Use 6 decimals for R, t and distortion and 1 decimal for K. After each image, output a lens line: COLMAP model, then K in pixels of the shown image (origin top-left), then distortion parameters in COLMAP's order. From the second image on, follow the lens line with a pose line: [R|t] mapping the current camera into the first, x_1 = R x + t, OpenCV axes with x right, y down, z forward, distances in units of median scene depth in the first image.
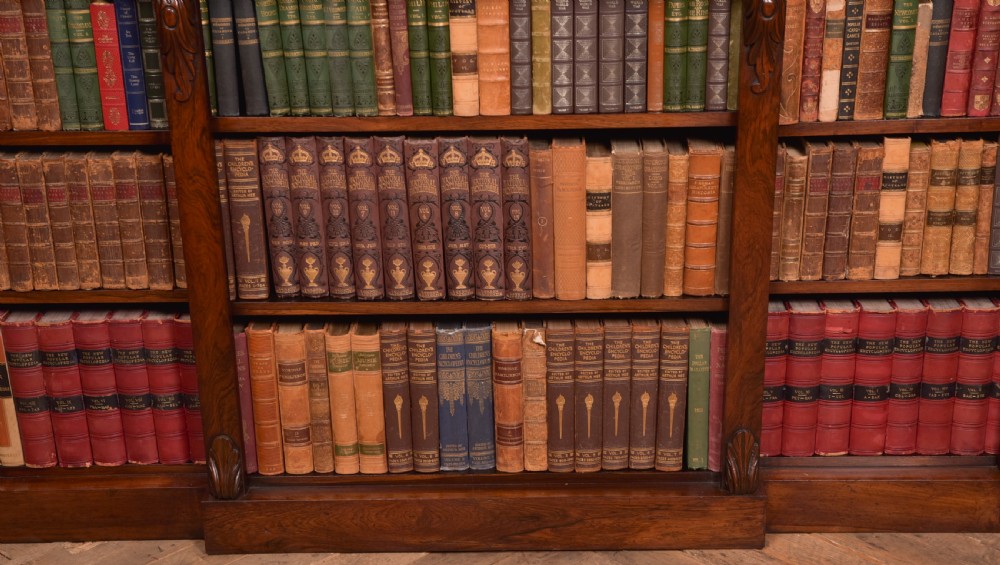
lens RADIAL K [[1506.1, 0, 502.0], [0, 1506.1, 339.0], [0, 0, 1]] dist [0.107046, 0.000000]
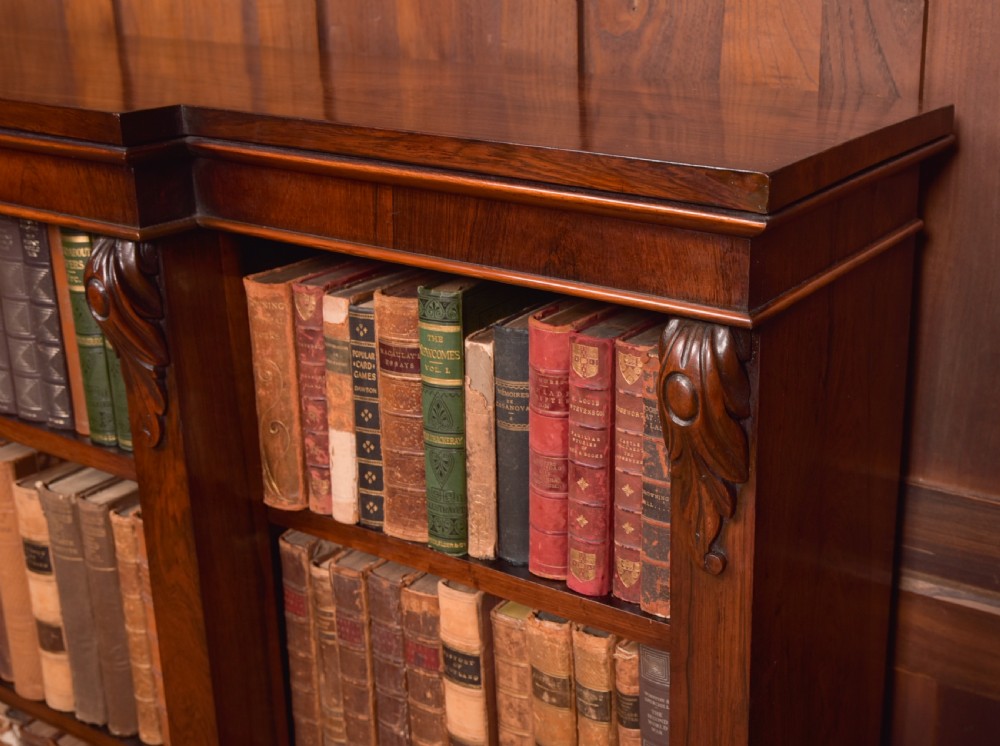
lens RADIAL K [[1281.6, 0, 686.6], [0, 1281.6, 310.5], [0, 0, 1]] dist [-0.028011, 0.000000]
pose [[0.877277, 0.171566, -0.448275, 0.486942], [-0.217686, 0.974578, -0.053018, -0.209577], [0.427782, 0.144095, 0.892322, 0.624101]]
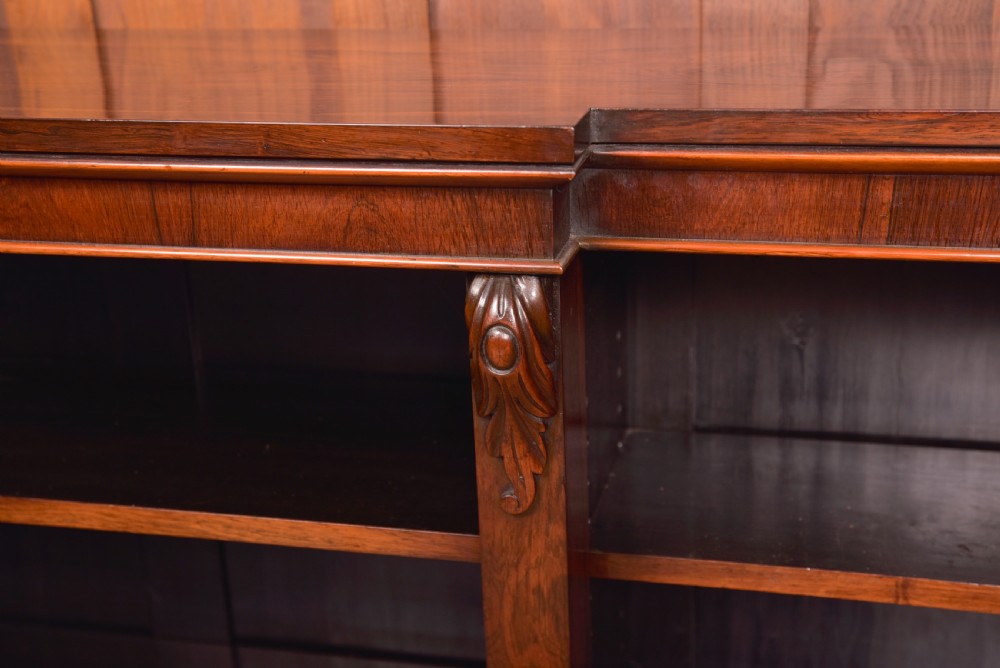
lens RADIAL K [[1429.8, 0, 500.4], [0, 1429.8, 341.3], [0, 0, 1]] dist [0.050382, 0.000000]
pose [[0.972782, 0.060896, -0.223577, 0.238337], [-0.070639, 0.996858, -0.035836, -0.183560], [0.220692, 0.050654, 0.974027, 0.535236]]
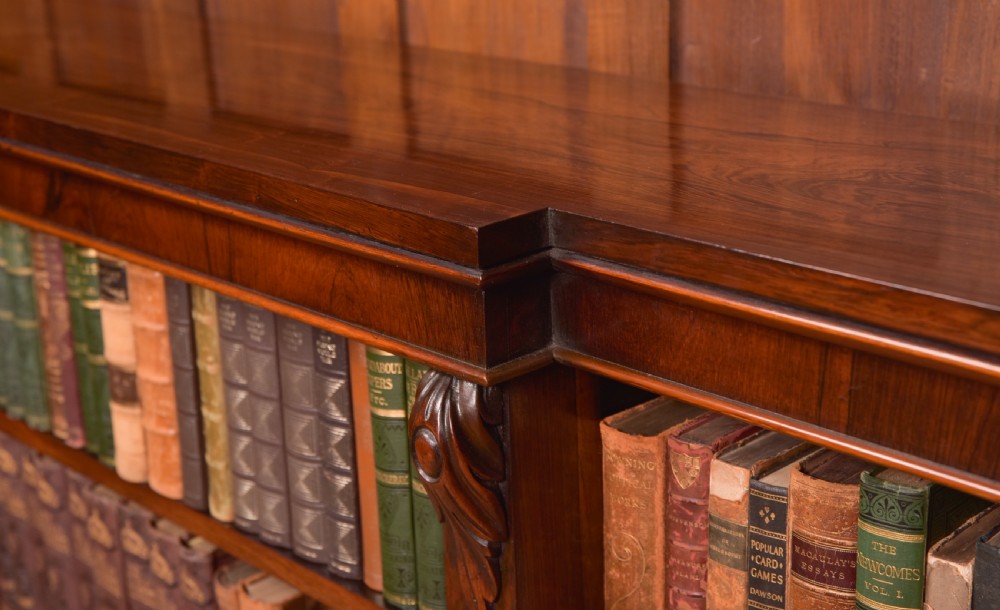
lens RADIAL K [[1614.7, 0, 478.3], [0, 1614.7, 276.4], [0, 0, 1]] dist [0.079271, 0.000000]
pose [[0.696935, 0.205253, -0.687134, 0.413285], [-0.263338, 0.964475, 0.021003, -0.245220], [0.667034, 0.166311, 0.726227, 0.621494]]
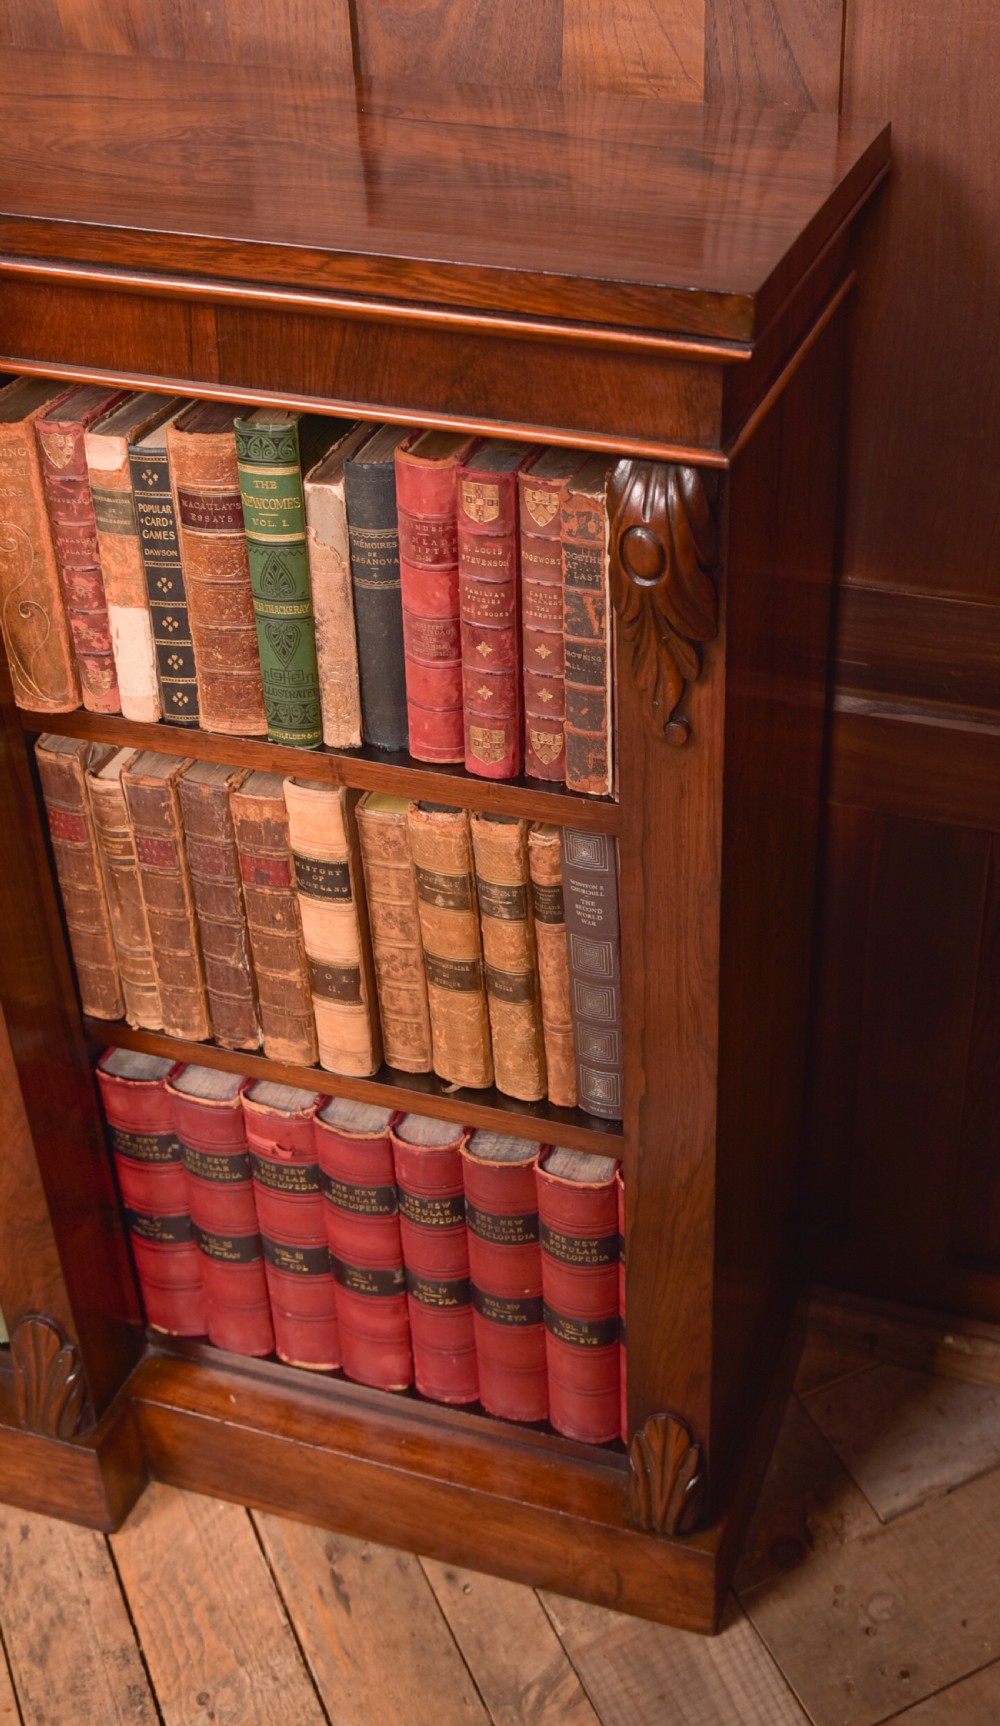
lens RADIAL K [[1937.5, 0, 698.7], [0, 1937.5, 696.2], [0, 0, 1]] dist [-0.020238, 0.000000]
pose [[0.964347, 0.163017, -0.208471, 0.447234], [-0.132791, 0.979474, 0.151648, -0.238557], [0.228913, -0.118558, 0.966200, 0.521452]]
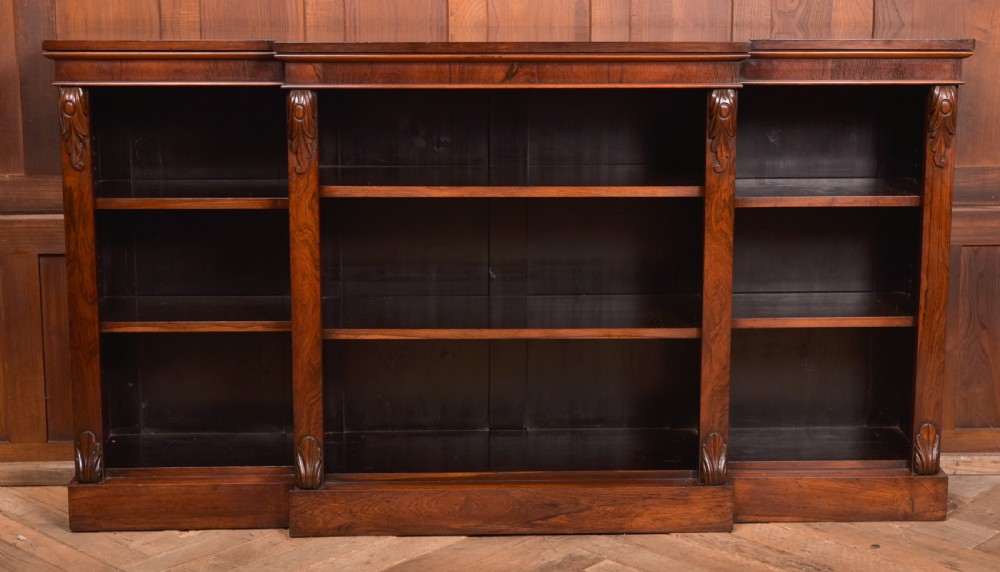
lens RADIAL K [[1624.5, 0, 528.1], [0, 1624.5, 175.6], [0, 0, 1]] dist [0.035080, 0.000000]
pose [[0.998382, 0.013429, 0.055253, -0.081290], [-0.000124, 0.972222, -0.234059, 0.175255], [-0.056861, 0.233674, 0.970651, -0.402728]]
